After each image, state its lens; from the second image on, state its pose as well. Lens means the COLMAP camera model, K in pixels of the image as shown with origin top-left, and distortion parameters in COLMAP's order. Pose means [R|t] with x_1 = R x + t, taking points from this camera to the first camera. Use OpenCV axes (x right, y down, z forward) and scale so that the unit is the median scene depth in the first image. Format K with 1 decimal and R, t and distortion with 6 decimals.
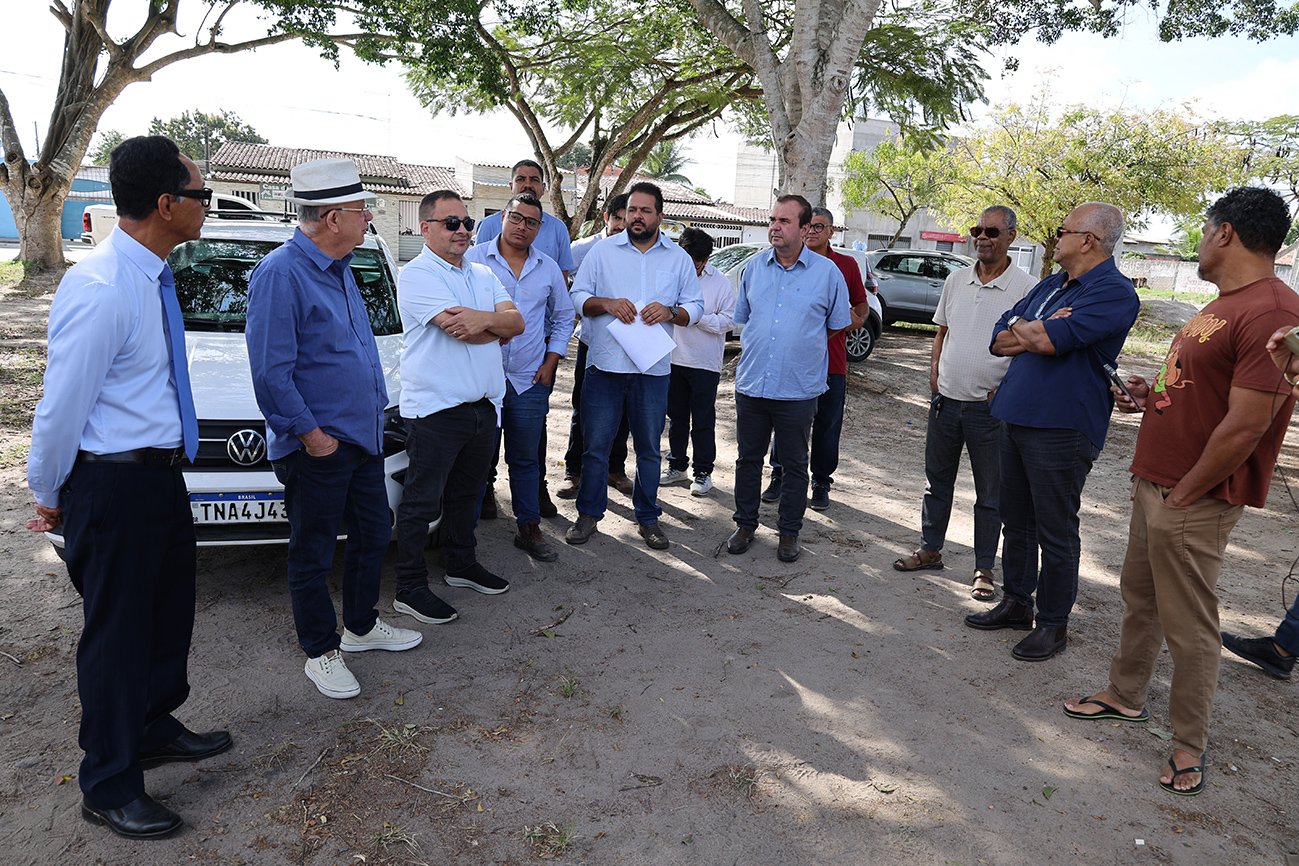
lens RADIAL K [[865.0, 0, 649.3], [0, 865.0, 463.8], [0, 0, 1]] dist [-0.023101, 0.001270]
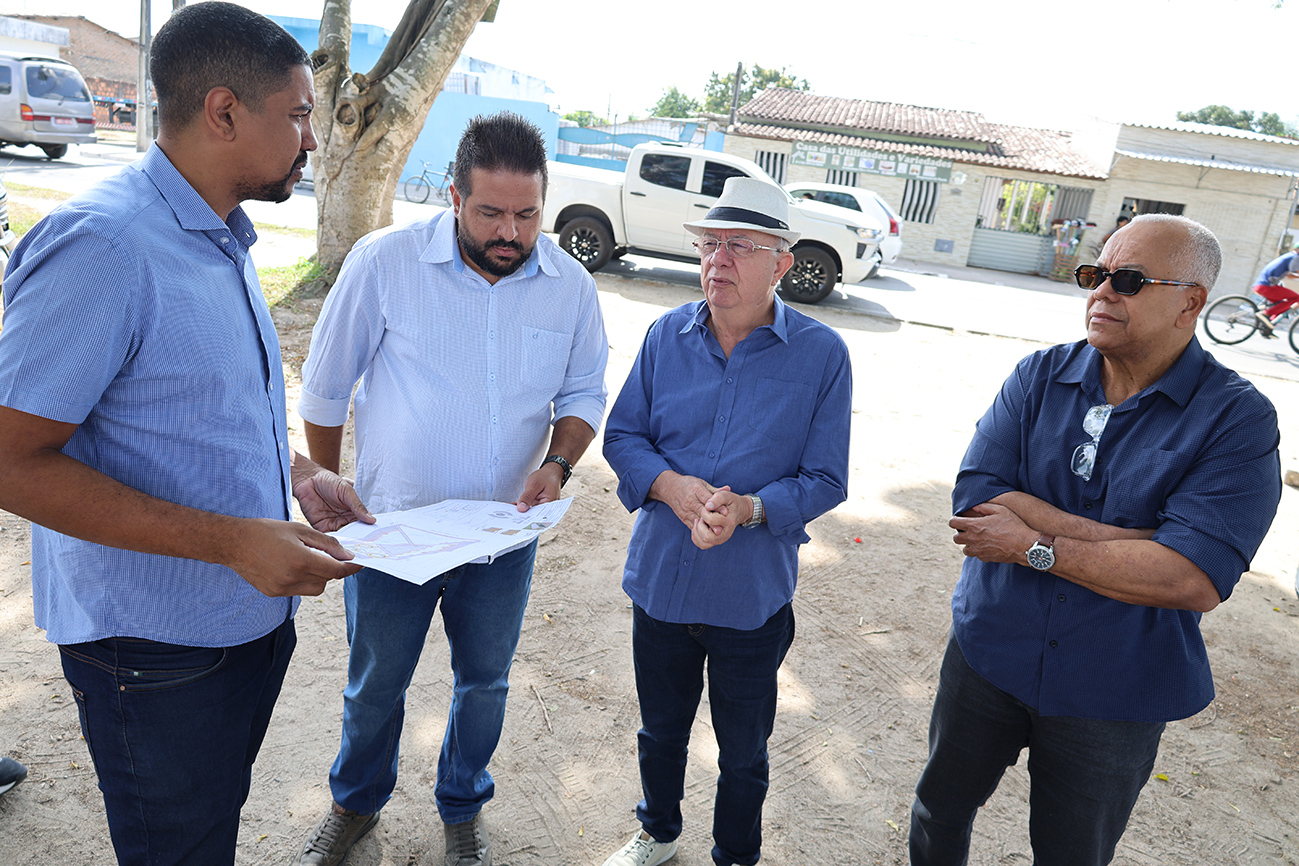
lens RADIAL K [[865.0, 0, 649.3], [0, 865.0, 463.8], [0, 0, 1]] dist [-0.023101, 0.001270]
pose [[0.835784, 0.214604, -0.505381, -0.132655], [-0.197920, 0.976326, 0.087270, -0.102650], [0.512145, 0.027086, 0.858472, 0.327941]]
